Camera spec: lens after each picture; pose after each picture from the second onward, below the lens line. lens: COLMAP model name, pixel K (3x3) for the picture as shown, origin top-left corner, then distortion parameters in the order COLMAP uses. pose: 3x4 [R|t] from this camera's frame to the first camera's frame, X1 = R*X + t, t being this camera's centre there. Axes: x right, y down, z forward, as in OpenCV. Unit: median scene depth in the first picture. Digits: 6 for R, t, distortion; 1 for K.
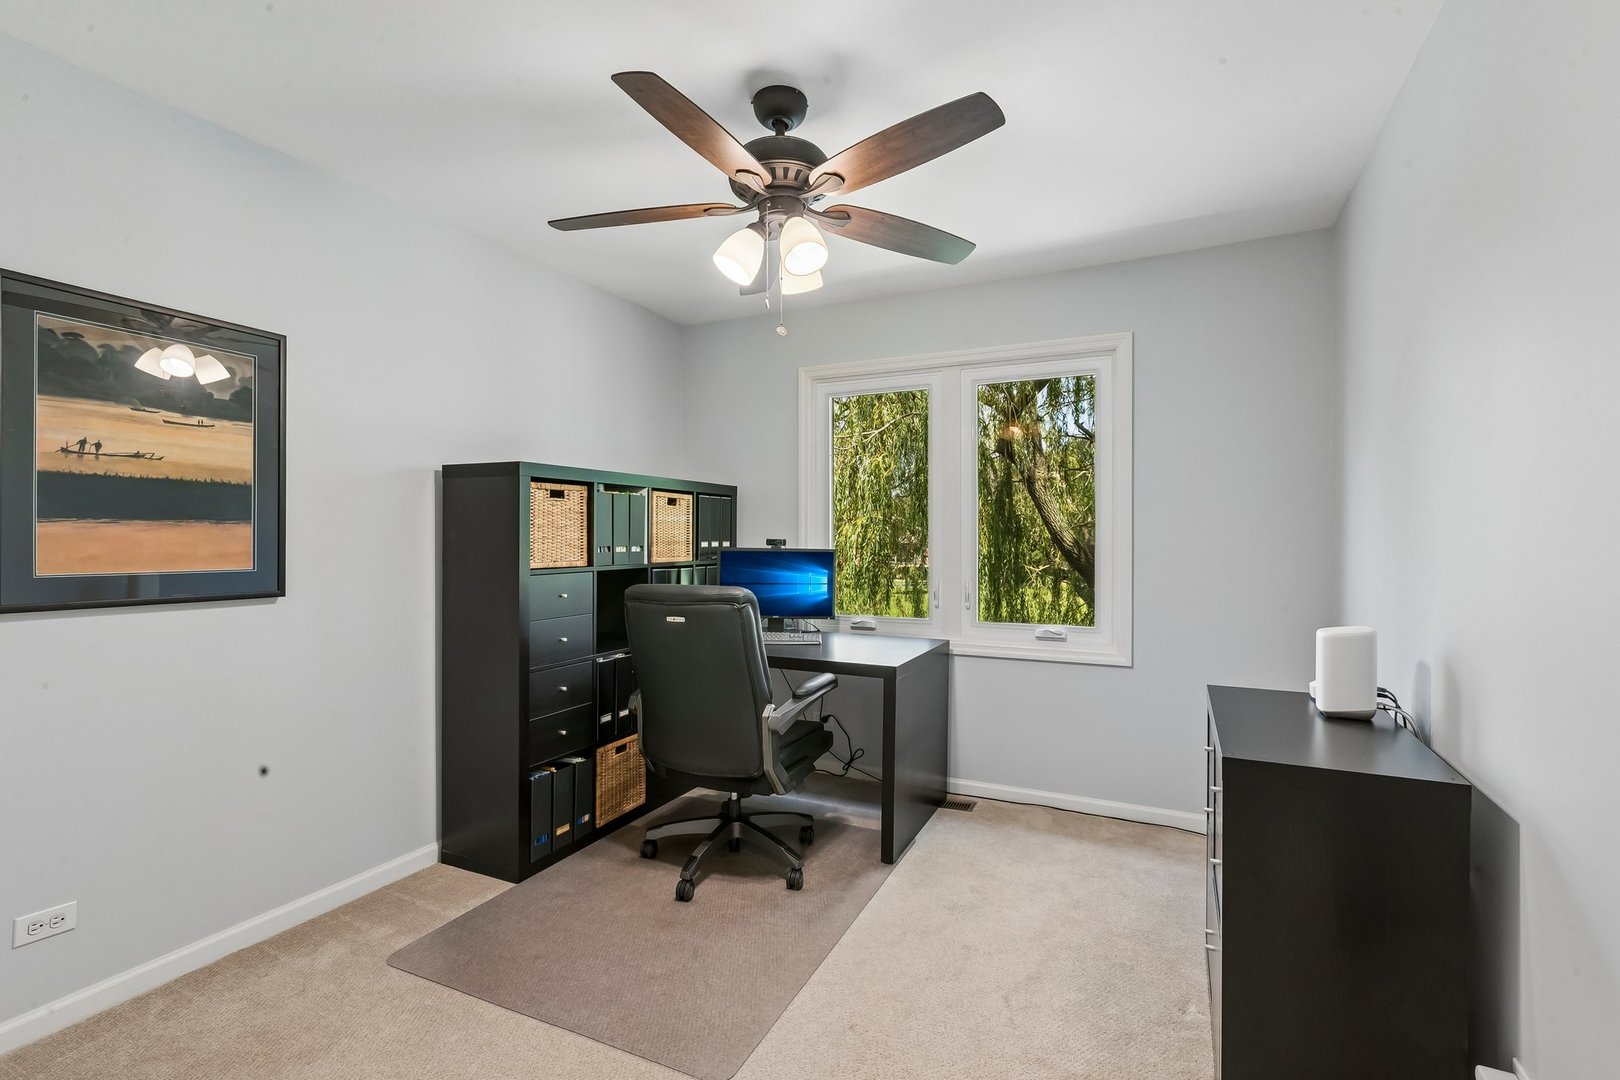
lens RADIAL K [[746.9, 0, 808.2], [0, 746.9, 536.1], [0, 0, 1]] dist [0.000987, 0.000146]
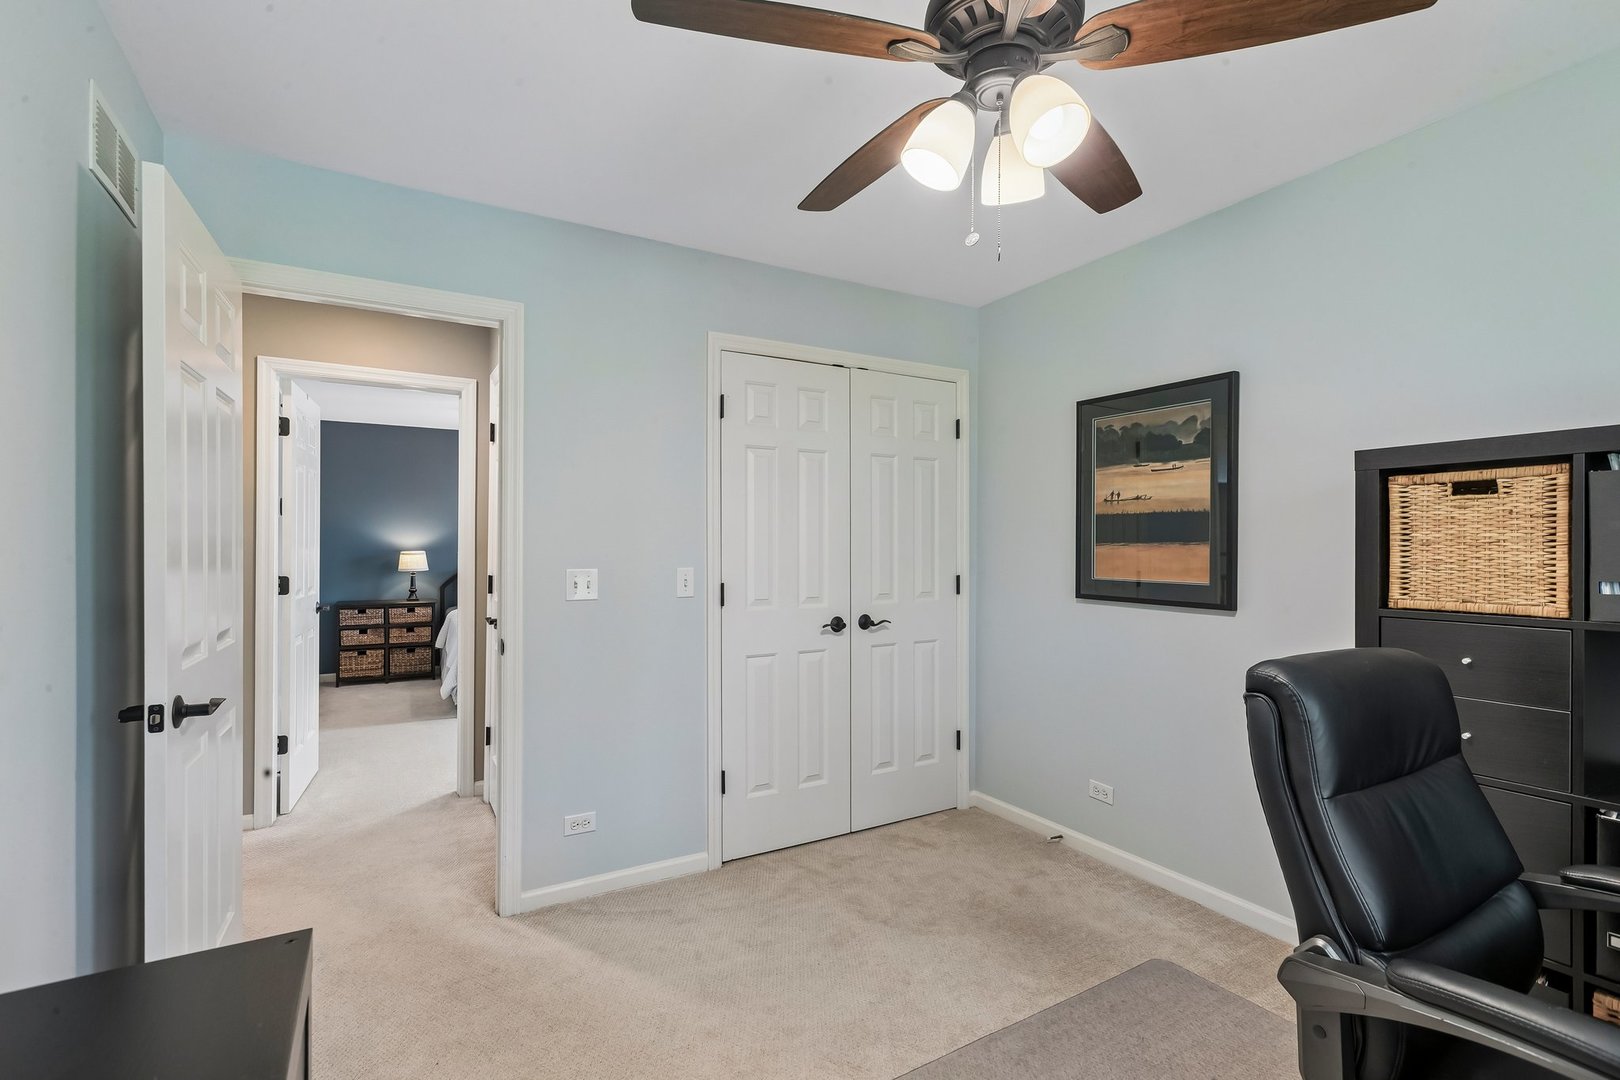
lens RADIAL K [[746.9, 0, 811.4], [0, 746.9, 546.2], [0, 0, 1]] dist [0.000987, 0.000146]
pose [[-0.558127, -0.007930, -0.829717, 0.584215], [-0.008498, 0.999957, -0.003840, -0.004337], [0.829712, 0.004908, -0.558170, 1.175832]]
